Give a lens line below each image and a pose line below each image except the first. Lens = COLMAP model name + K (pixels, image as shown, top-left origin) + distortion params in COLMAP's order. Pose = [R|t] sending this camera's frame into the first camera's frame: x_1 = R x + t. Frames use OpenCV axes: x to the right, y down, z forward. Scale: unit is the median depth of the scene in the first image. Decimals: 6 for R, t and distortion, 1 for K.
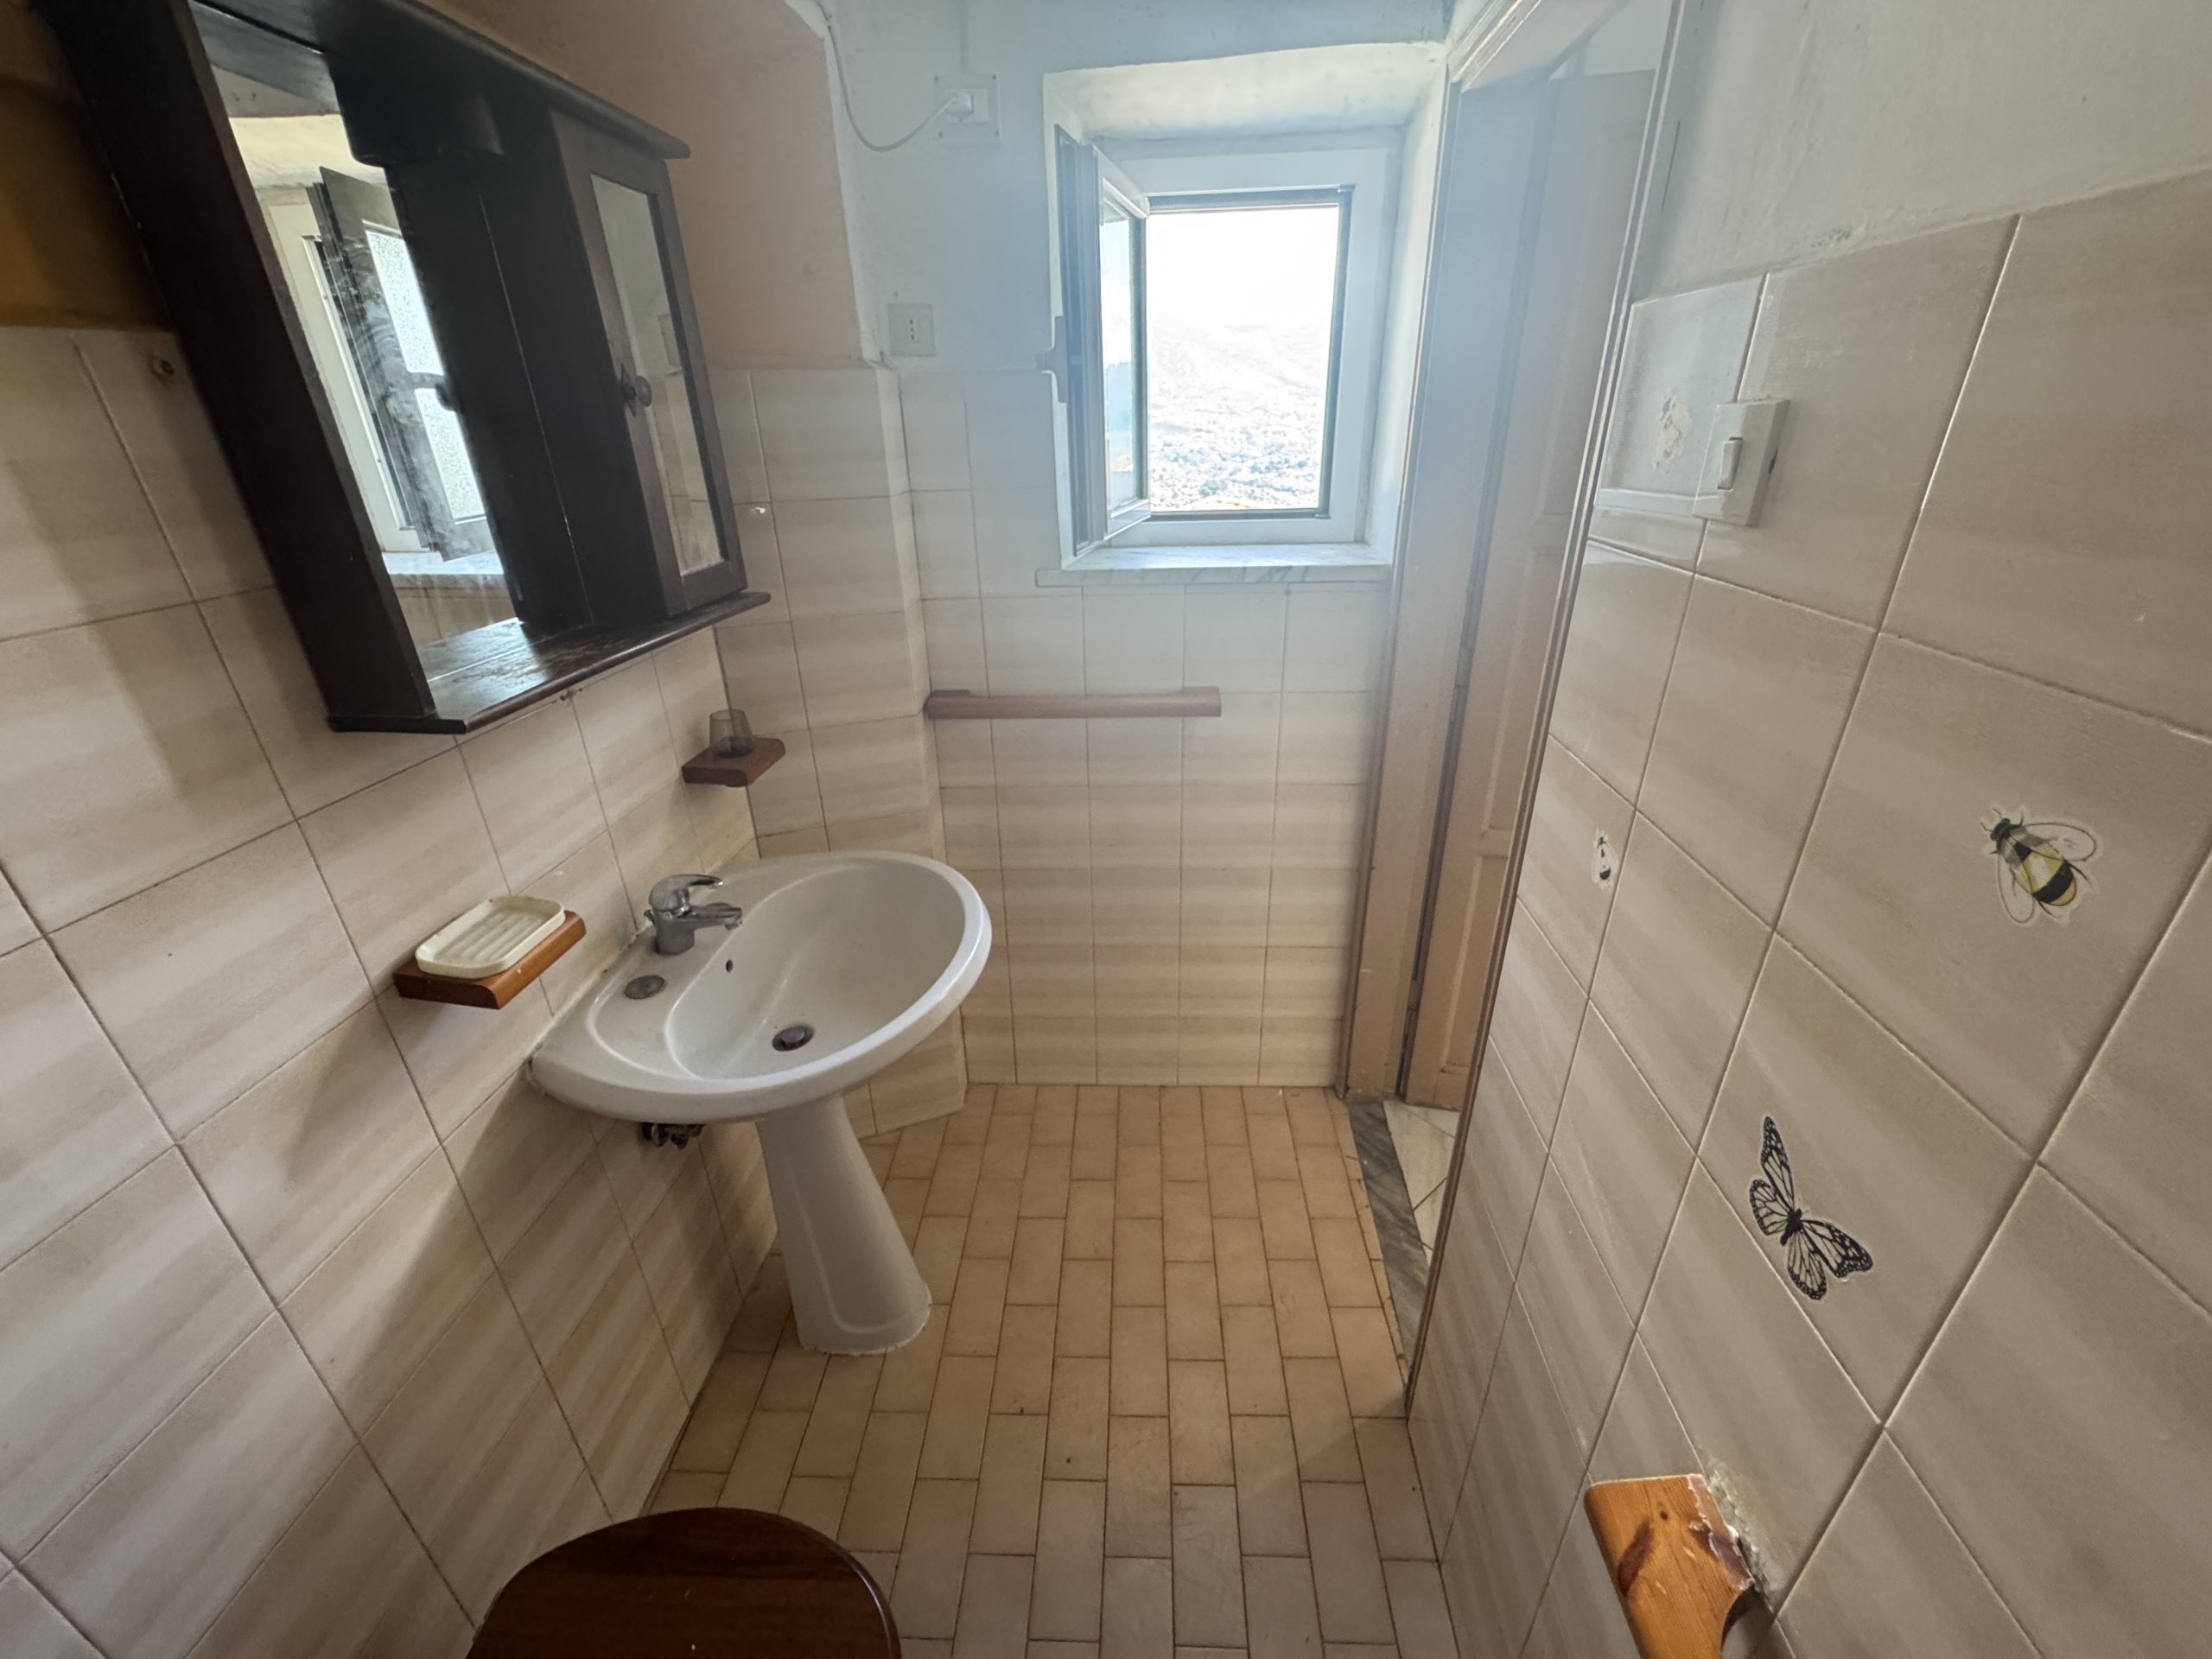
lens RADIAL K [[885.0, 0, 1095.5], [0, 885.0, 810.5], [0, 0, 1]] dist [-0.002624, 0.000479]
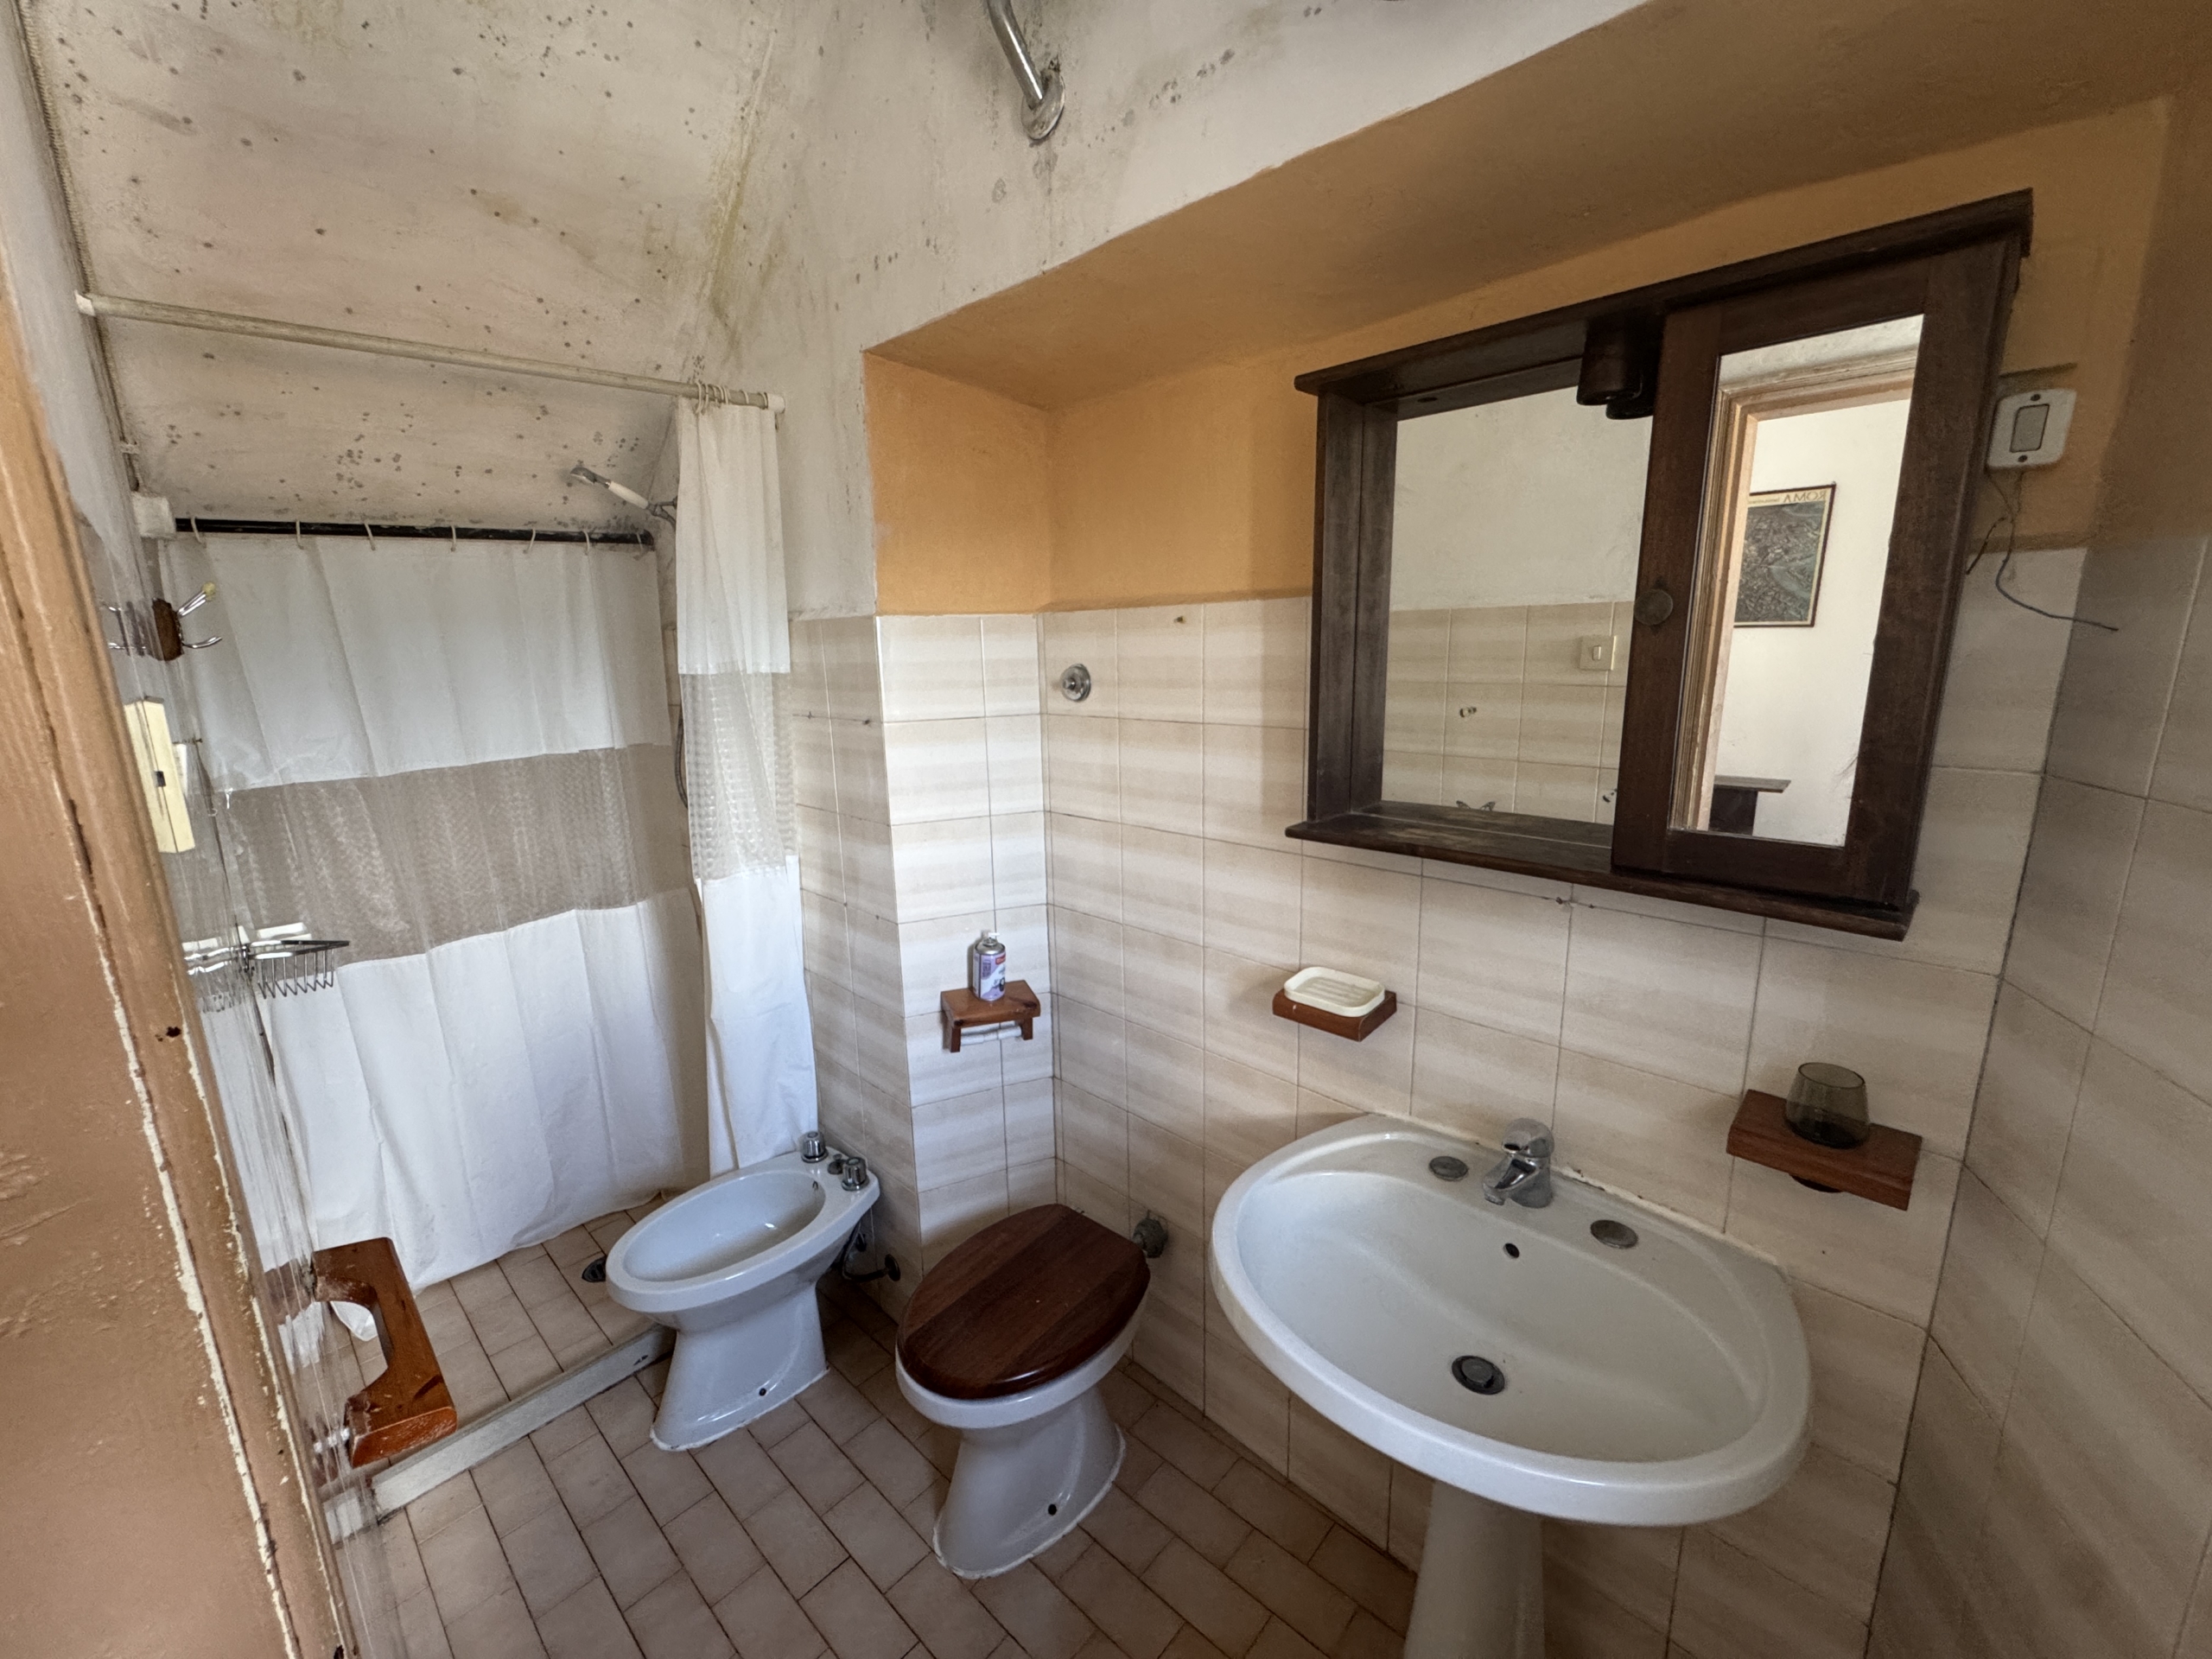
lens RADIAL K [[885.0, 0, 1099.4], [0, 885.0, 824.6], [0, 0, 1]] dist [-0.002624, 0.000479]
pose [[-0.633405, 0.192512, -0.749491, 0.695935], [-0.284657, 0.842679, 0.457015, -0.790556], [0.719561, 0.502824, -0.478957, 1.668602]]
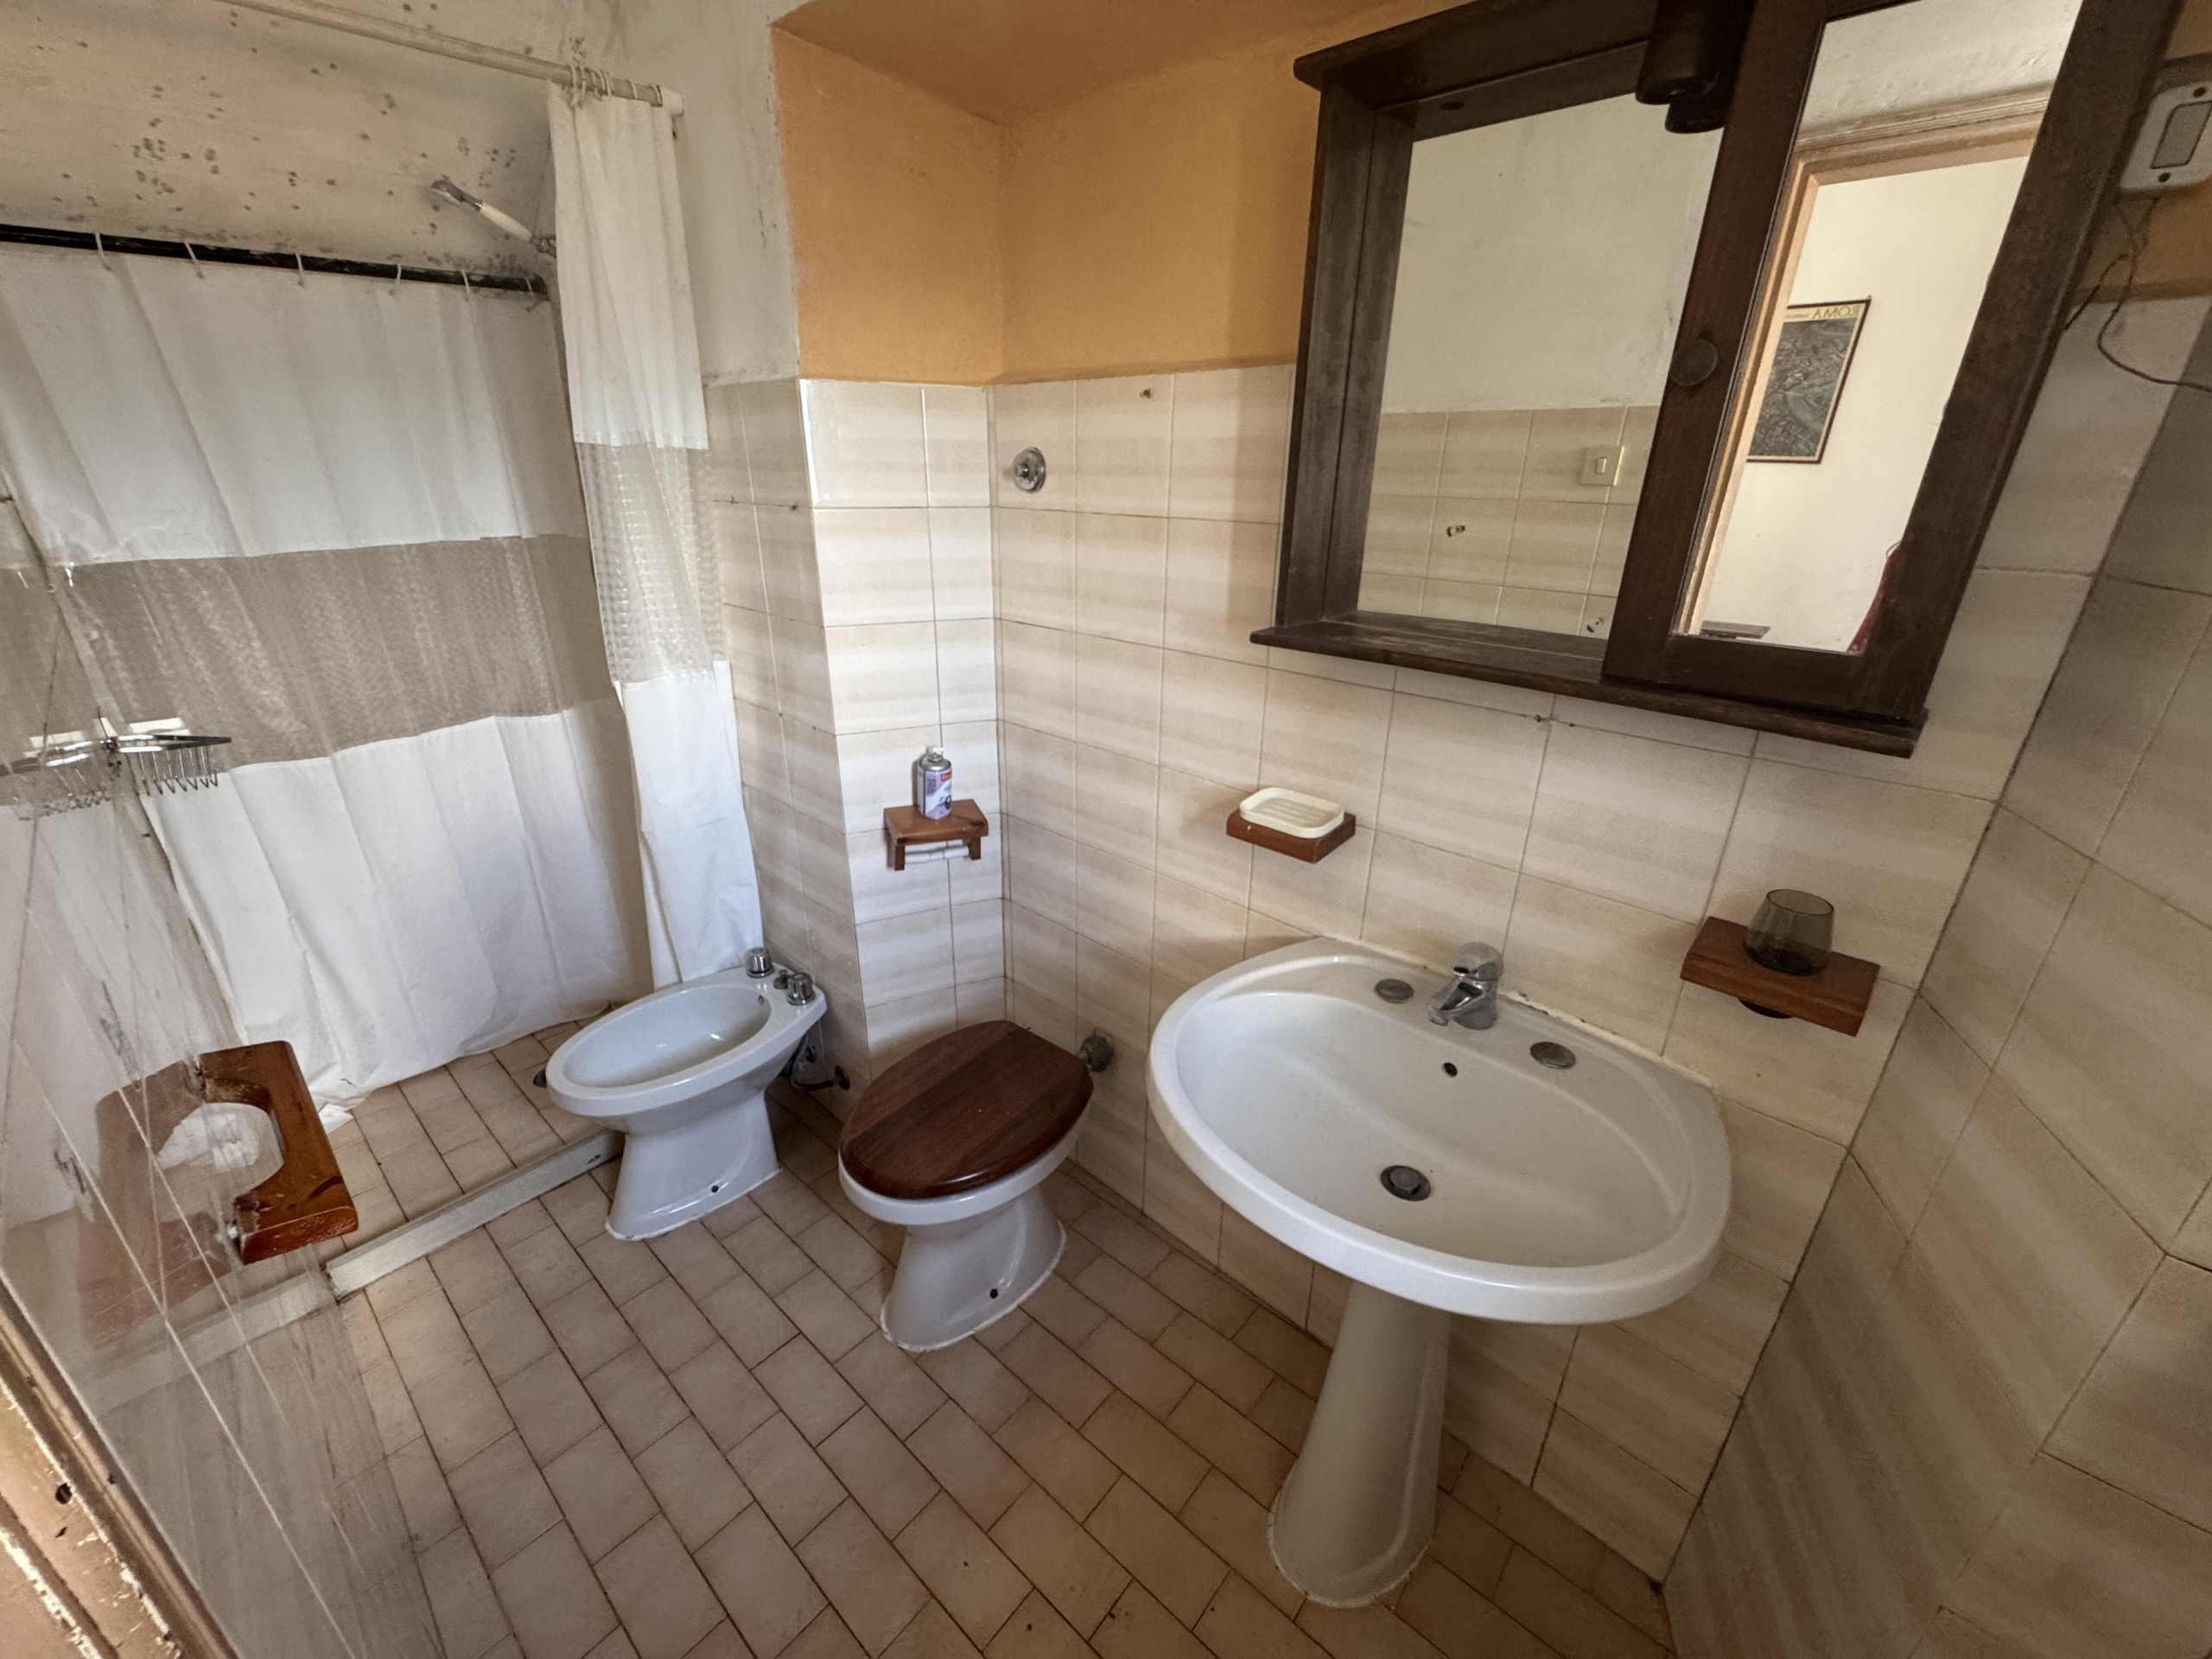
lens RADIAL K [[885.0, 0, 1098.6], [0, 885.0, 822.0], [0, 0, 1]] dist [-0.002624, 0.000479]
pose [[-0.614757, 0.308879, -0.725719, 0.584725], [-0.323640, 0.740305, 0.589242, -0.690182], [0.719257, 0.597112, -0.355142, 1.670820]]
